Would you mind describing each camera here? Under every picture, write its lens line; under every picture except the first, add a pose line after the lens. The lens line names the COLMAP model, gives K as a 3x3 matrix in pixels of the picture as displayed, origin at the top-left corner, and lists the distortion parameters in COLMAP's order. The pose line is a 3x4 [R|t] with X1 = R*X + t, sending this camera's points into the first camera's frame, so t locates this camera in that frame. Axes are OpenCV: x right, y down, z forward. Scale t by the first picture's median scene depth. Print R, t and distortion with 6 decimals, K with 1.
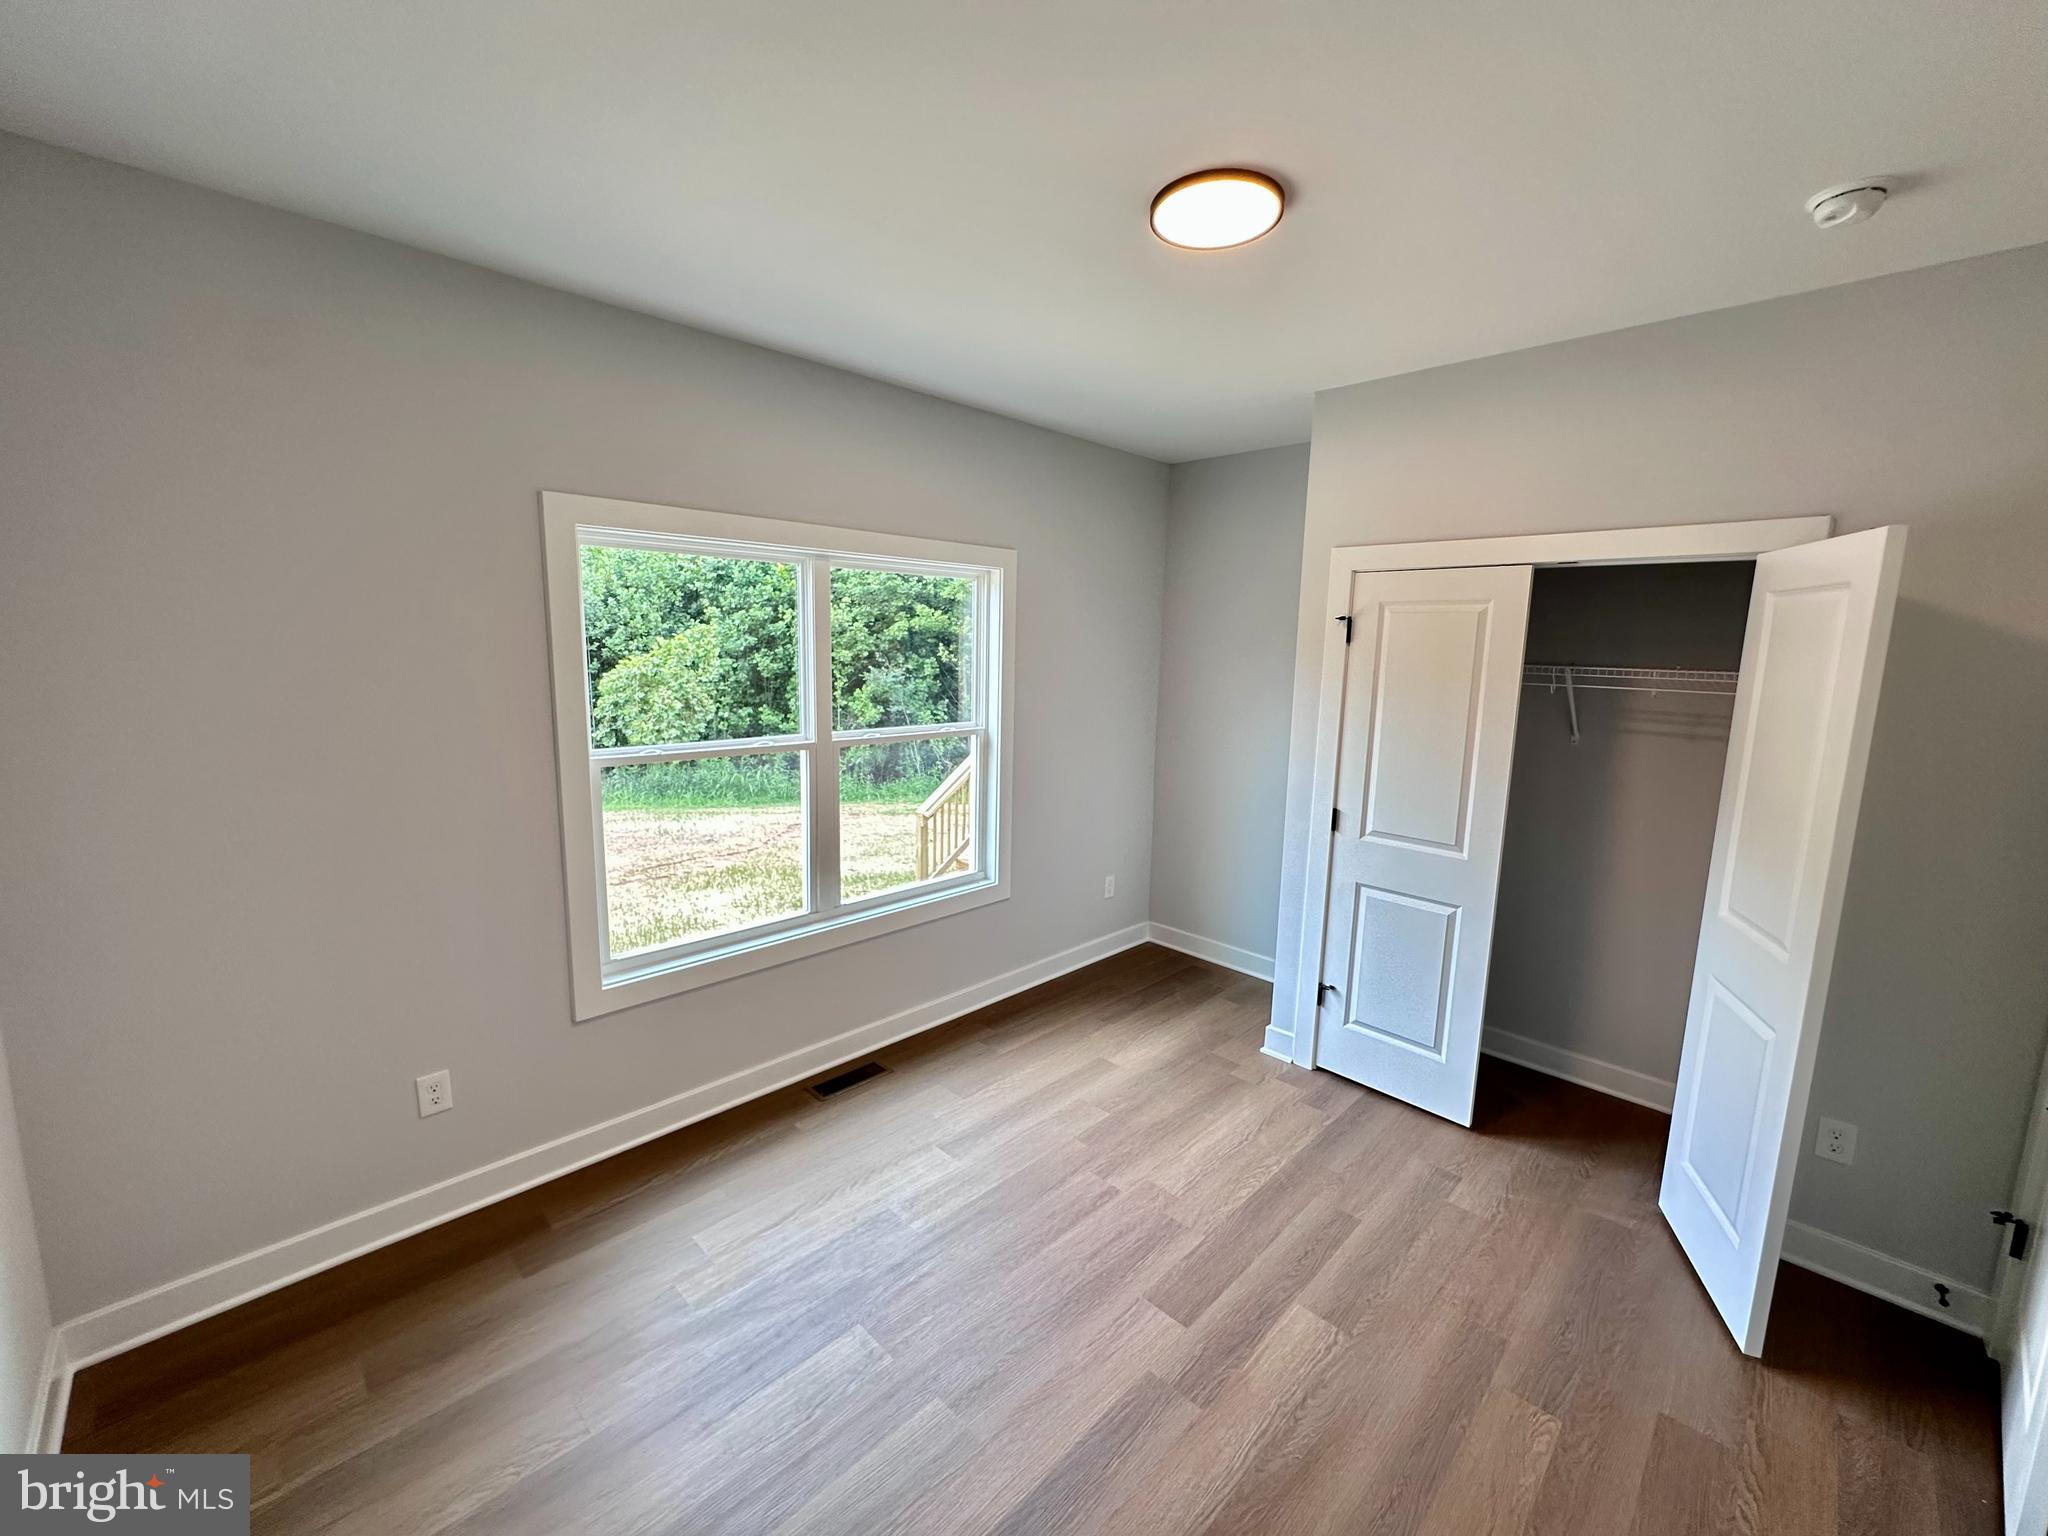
lens RADIAL K [[812.5, 0, 1021.6], [0, 812.5, 767.0], [0, 0, 1]] dist [-0.000326, -0.000143]
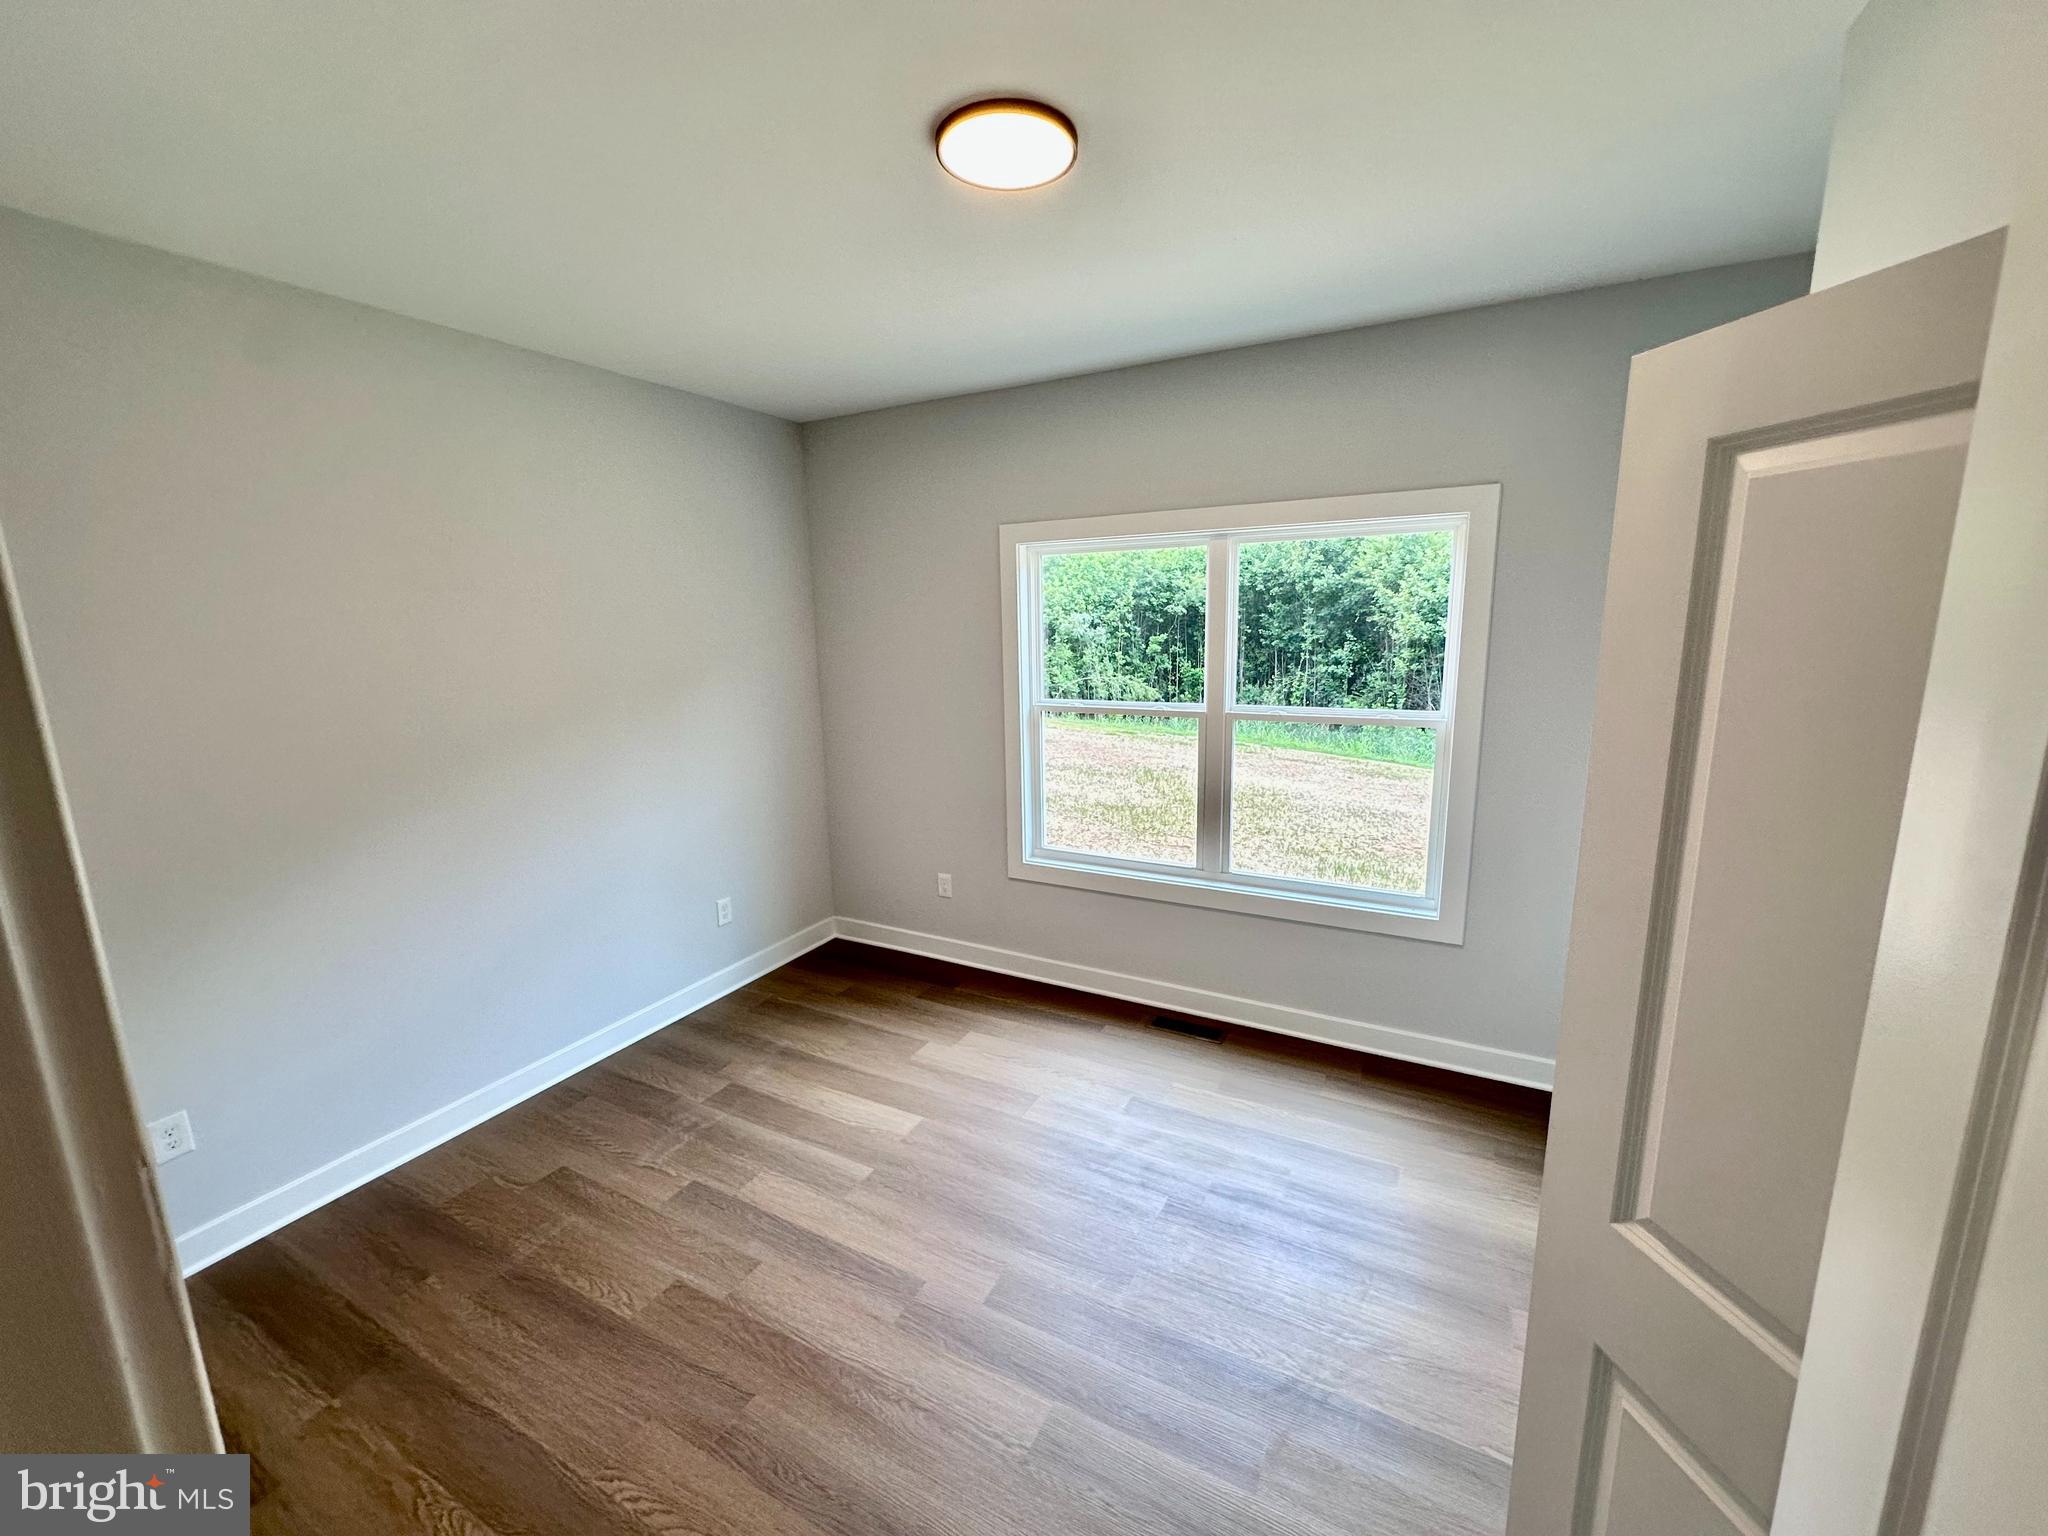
lens RADIAL K [[812.5, 0, 1034.4], [0, 812.5, 766.3], [0, 0, 1]] dist [-0.000326, -0.000143]
pose [[0.299142, 0.150846, -0.942210, 0.665741], [-0.115156, 0.985916, 0.121282, -0.060509], [0.947234, 0.072220, 0.312300, 0.432882]]
